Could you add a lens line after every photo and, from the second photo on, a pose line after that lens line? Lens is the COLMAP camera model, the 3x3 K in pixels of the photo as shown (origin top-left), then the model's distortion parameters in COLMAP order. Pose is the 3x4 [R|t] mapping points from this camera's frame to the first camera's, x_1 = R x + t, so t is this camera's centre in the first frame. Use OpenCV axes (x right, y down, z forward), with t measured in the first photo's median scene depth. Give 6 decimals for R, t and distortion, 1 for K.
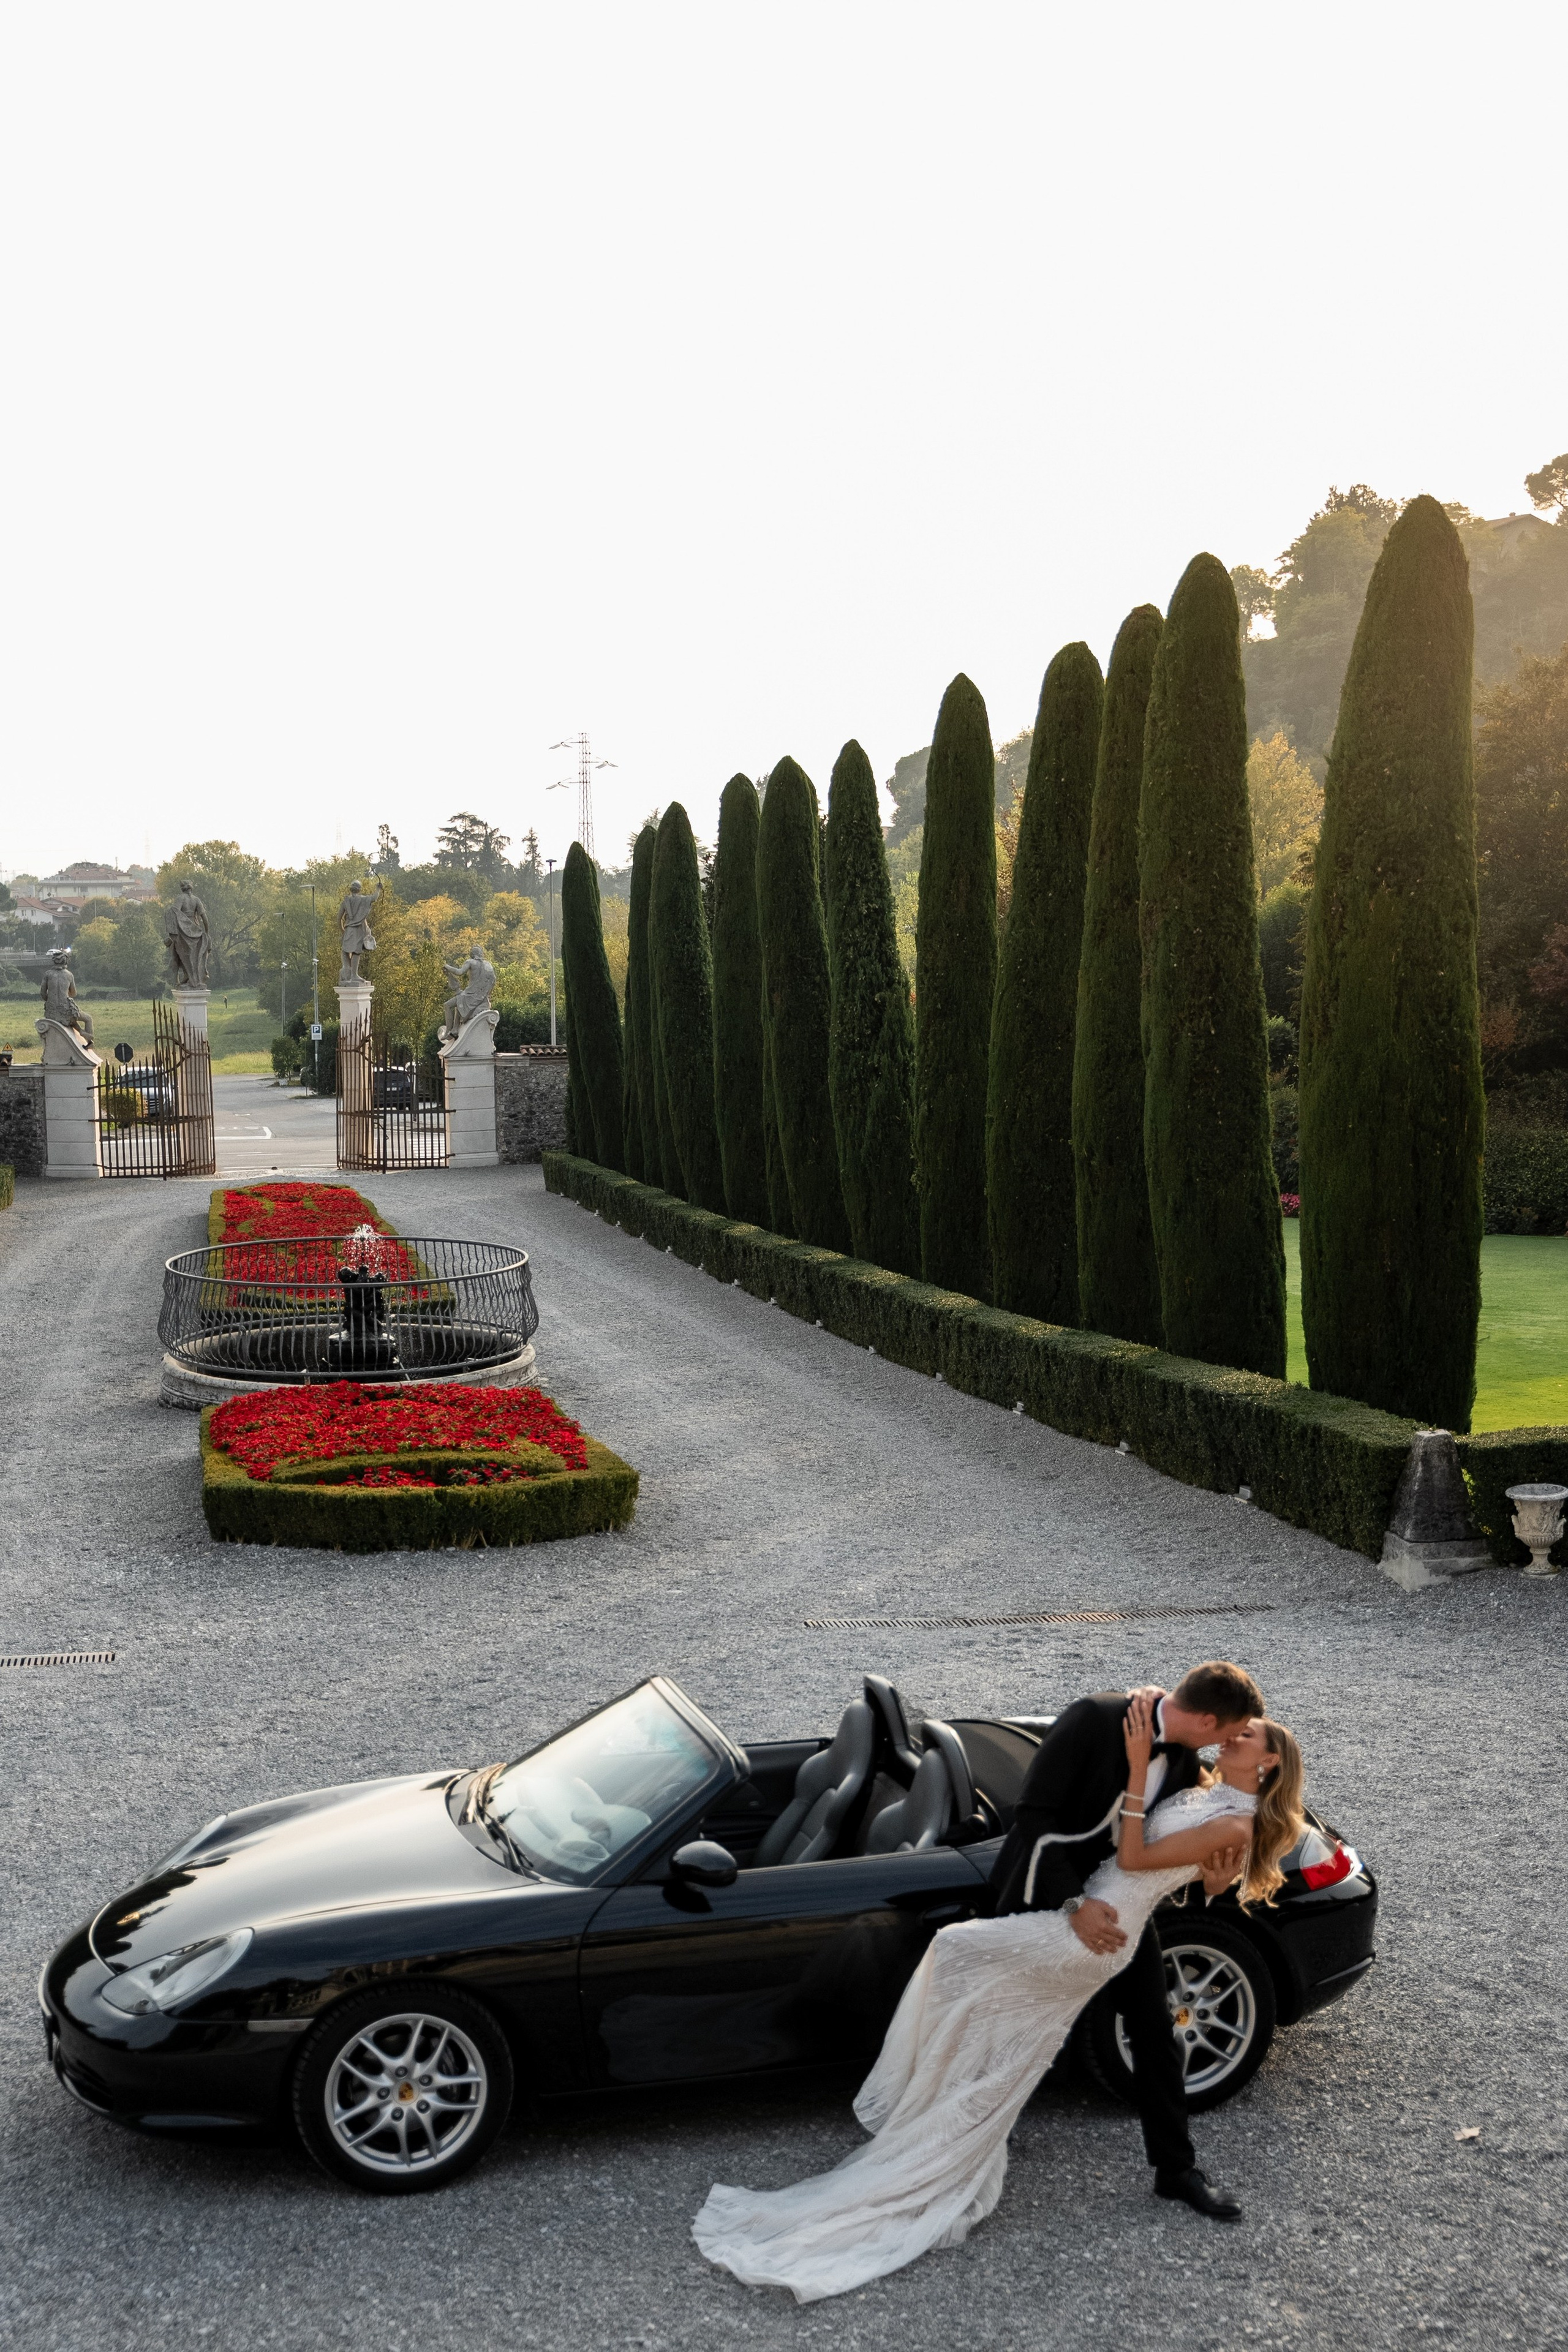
lens RADIAL K [[3144.2, 0, 781.2], [0, 3144.2, 1183.3], [0, 0, 1]] dist [0.012281, 0.000000]
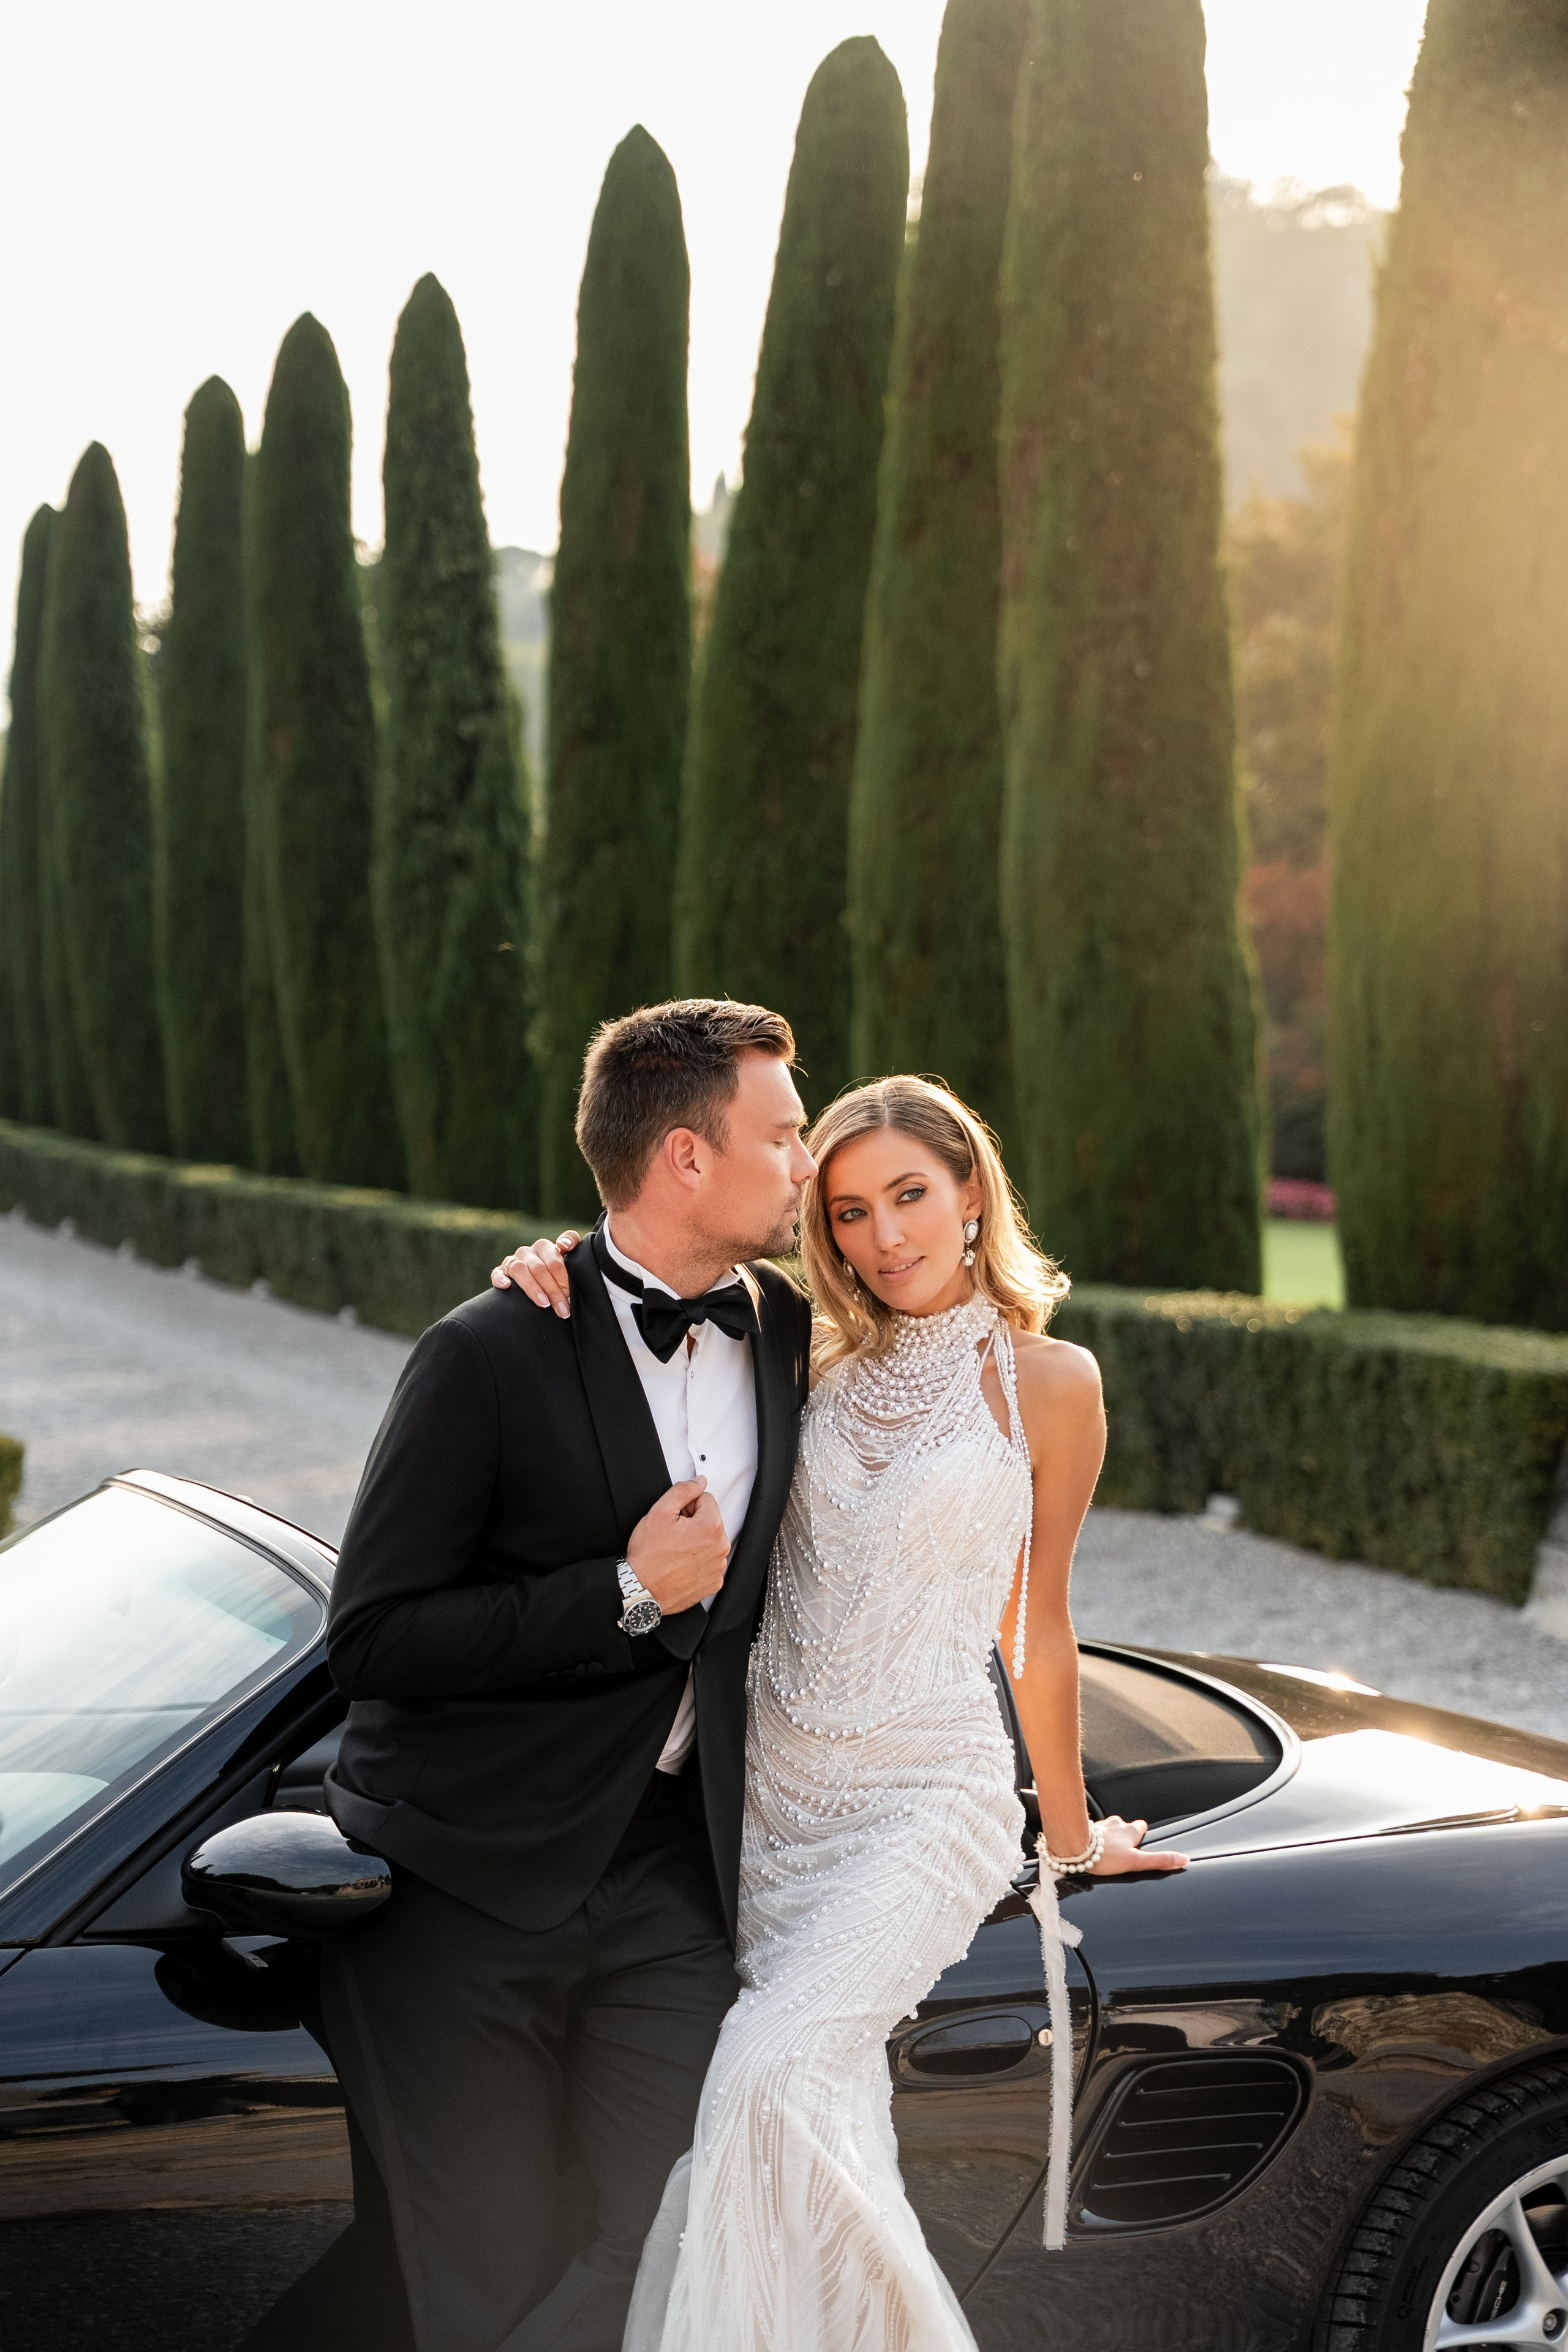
lens RADIAL K [[4797.3, 0, 785.6], [0, 4797.3, 1179.3], [0, 0, 1]] dist [0.048184, 0.000000]
pose [[0.992780, 0.022816, 0.117764, -0.013797], [-0.017982, 0.998958, -0.041949, 0.066217], [-0.118598, 0.039528, 0.992155, 0.194169]]
